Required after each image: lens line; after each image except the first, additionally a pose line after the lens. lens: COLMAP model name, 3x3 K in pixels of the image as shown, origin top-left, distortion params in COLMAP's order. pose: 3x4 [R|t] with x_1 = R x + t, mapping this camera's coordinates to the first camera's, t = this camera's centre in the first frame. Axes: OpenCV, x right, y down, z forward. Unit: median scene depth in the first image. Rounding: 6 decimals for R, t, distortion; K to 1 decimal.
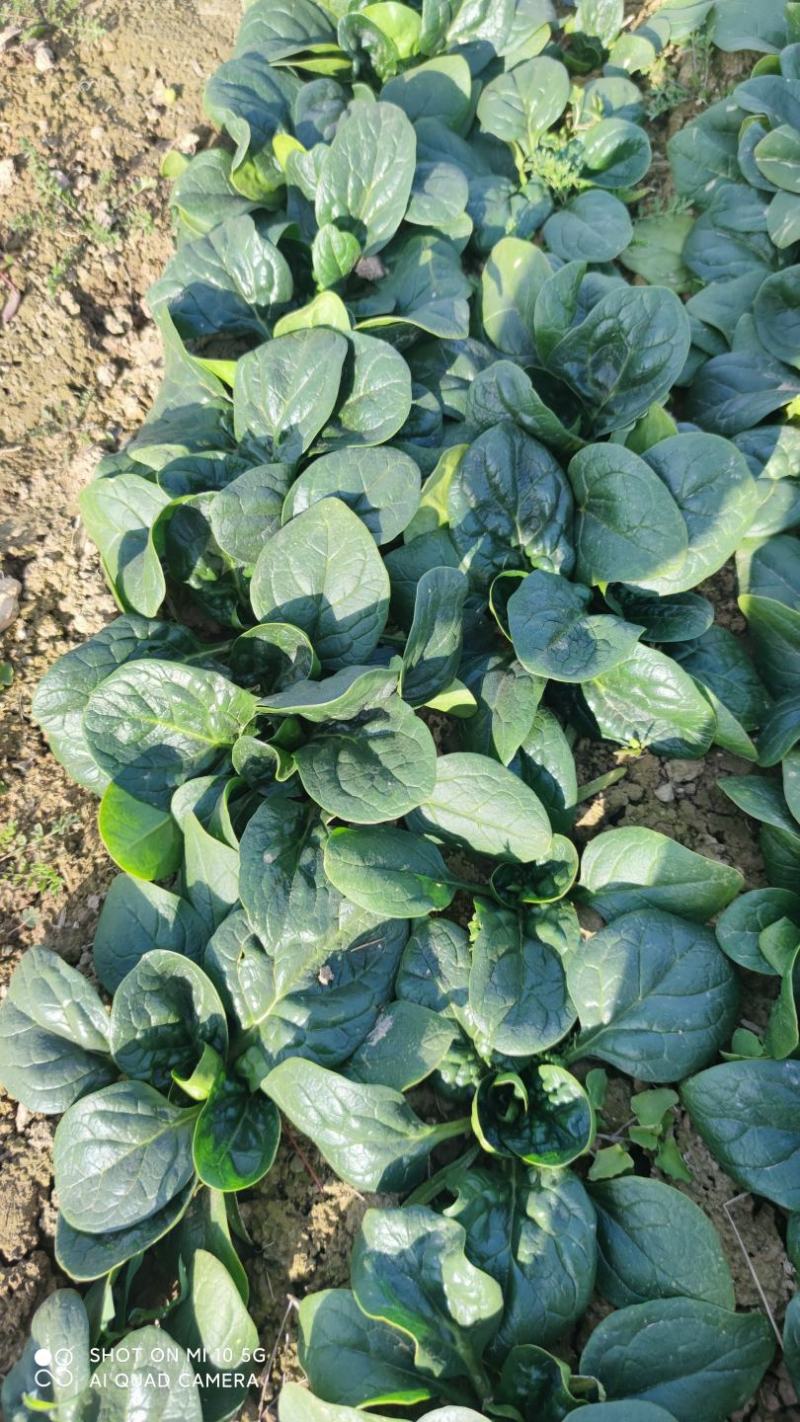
lens RADIAL K [[1192.2, 0, 400.0], [0, 1192.2, 711.0], [0, 0, 1]] dist [0.055344, -0.049441]
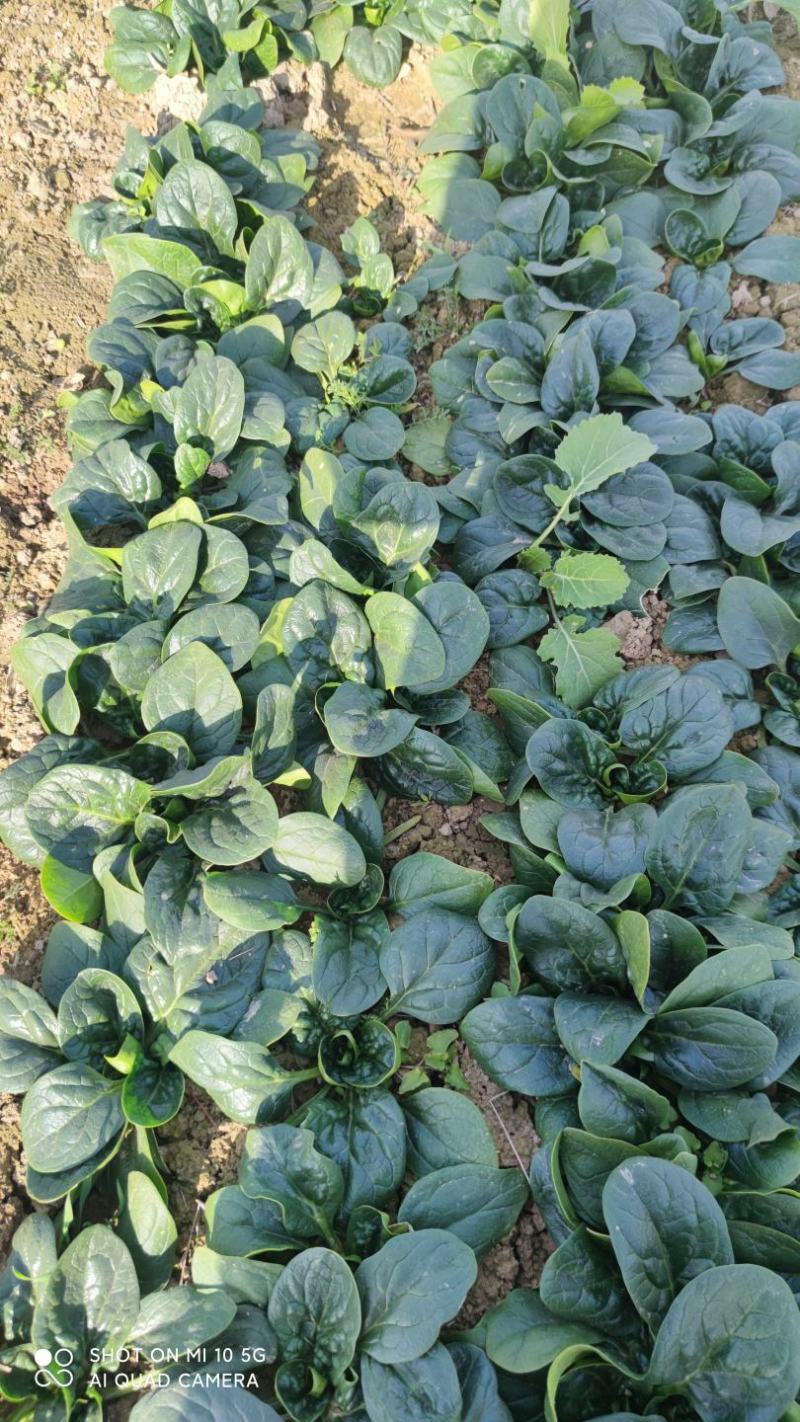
lens RADIAL K [[1112.7, 0, 400.0], [0, 1112.7, 711.0], [0, 0, 1]] dist [0.064302, -0.049518]
pose [[0.993277, -0.074597, 0.088526, 0.060241], [0.081843, 0.993327, -0.081262, 0.031206], [-0.081873, 0.087961, 0.992754, -0.330208]]
